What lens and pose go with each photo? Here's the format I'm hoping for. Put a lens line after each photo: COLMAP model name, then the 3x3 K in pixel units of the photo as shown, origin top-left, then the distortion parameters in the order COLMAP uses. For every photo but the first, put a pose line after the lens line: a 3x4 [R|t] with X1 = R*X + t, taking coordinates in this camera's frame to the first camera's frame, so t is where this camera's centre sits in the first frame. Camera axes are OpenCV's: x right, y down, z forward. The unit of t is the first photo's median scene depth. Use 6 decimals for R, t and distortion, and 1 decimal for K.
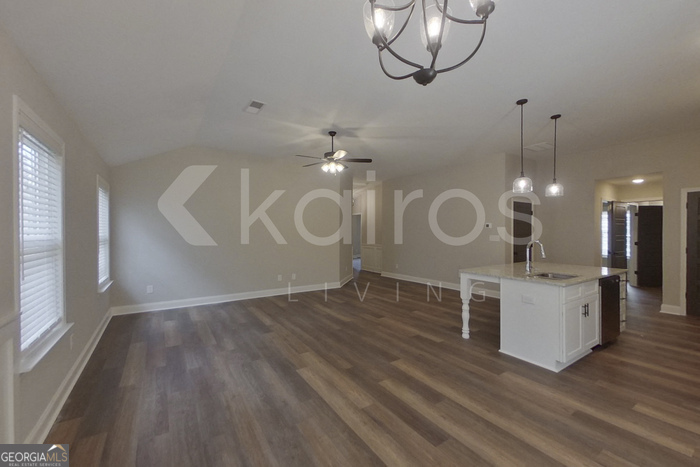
lens RADIAL K [[290.7, 0, 350.0], [0, 290.7, 233.5], [0, 0, 1]] dist [0.001712, 0.000271]
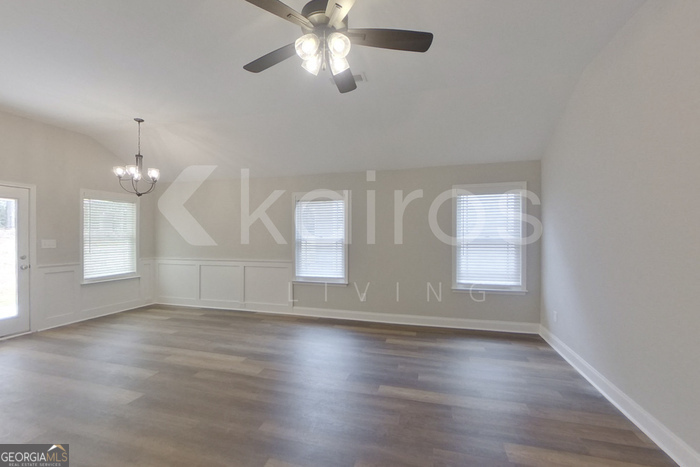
lens RADIAL K [[297.6, 0, 362.4], [0, 297.6, 238.0], [0, 0, 1]] dist [-0.000345, -0.000346]
pose [[-0.745101, 0.001078, -0.666950, 0.243644], [-0.005948, 0.999948, 0.008261, -0.007071], [0.666925, 0.010122, -0.745056, 2.091113]]
